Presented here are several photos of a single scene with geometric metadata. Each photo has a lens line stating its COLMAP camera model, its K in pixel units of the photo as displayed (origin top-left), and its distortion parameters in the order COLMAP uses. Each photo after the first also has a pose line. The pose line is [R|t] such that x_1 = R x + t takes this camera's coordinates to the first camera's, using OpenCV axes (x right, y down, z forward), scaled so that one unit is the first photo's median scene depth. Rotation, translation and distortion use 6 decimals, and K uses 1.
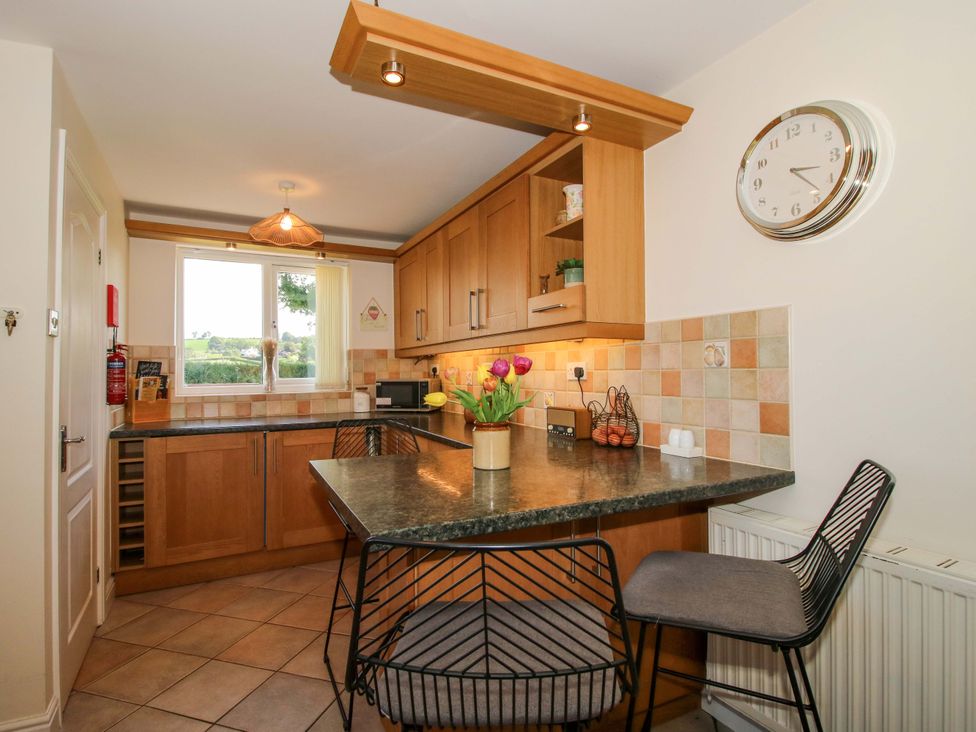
lens RADIAL K [[510.1, 0, 487.1], [0, 510.1, 366.5], [0, 0, 1]] dist [-0.009653, -0.004231]
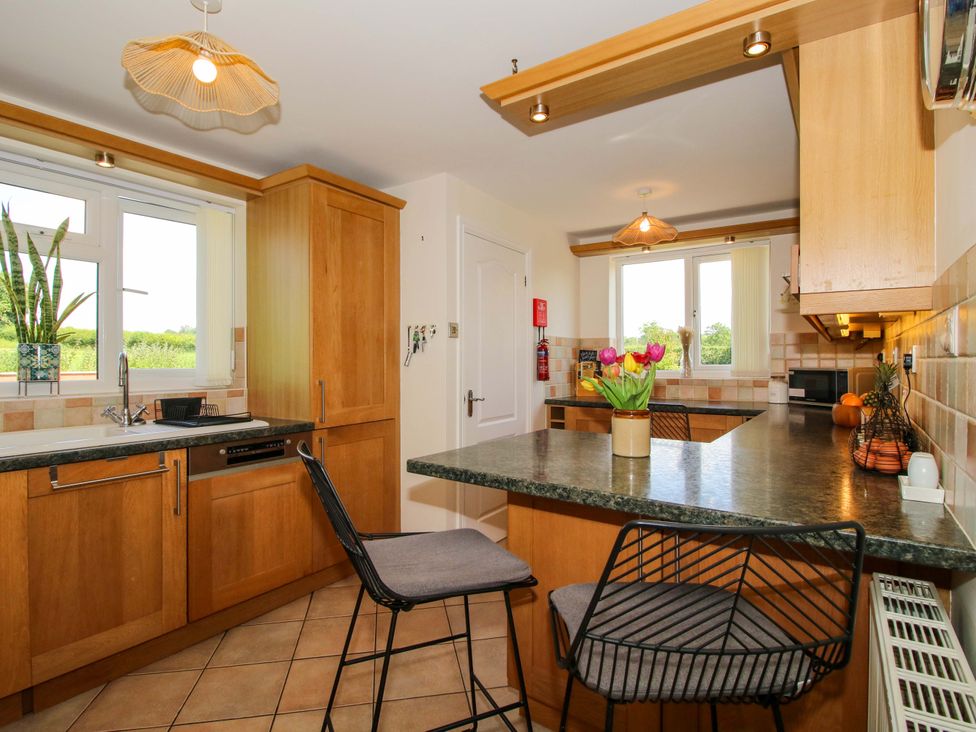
lens RADIAL K [[510.1, 0, 484.1], [0, 510.1, 364.8], [0, 0, 1]] dist [-0.009653, -0.004231]
pose [[0.468685, 0.015811, -0.883224, 0.320759], [0.005331, 0.999771, 0.020726, -0.000445], [0.883349, -0.014422, 0.468494, 0.117559]]
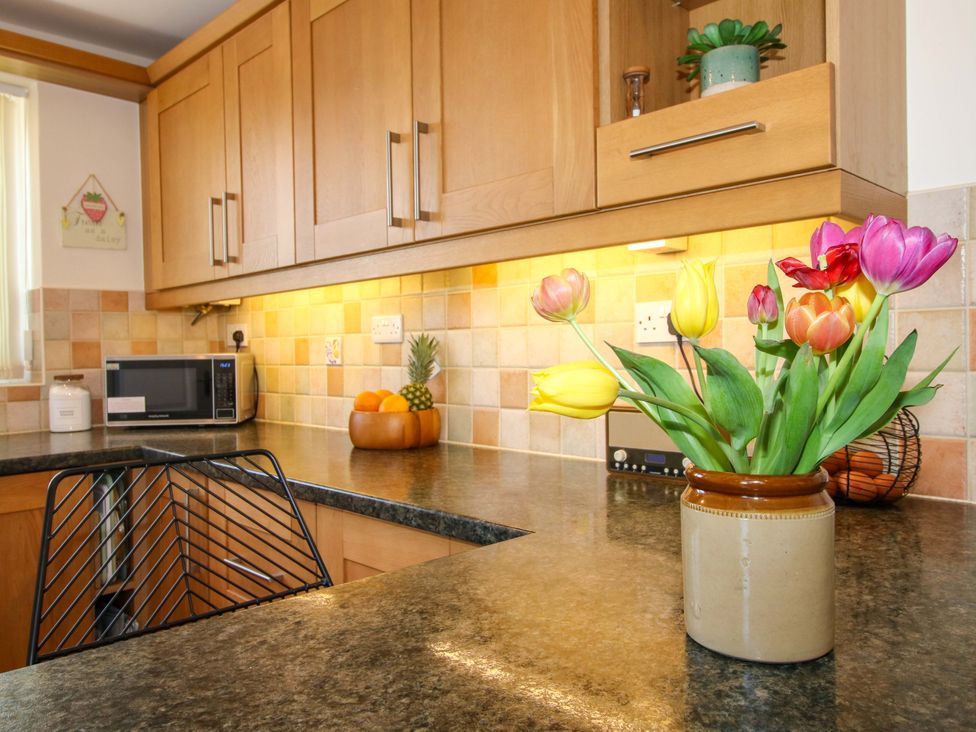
lens RADIAL K [[750.2, 0, 487.1], [0, 750.2, 362.0], [0, 0, 1]] dist [0.007369, 0.005915]
pose [[0.953037, -0.011808, 0.302623, -0.102198], [0.005000, 0.999717, 0.023263, 0.017359], [-0.302812, -0.020657, 0.952827, 0.283099]]
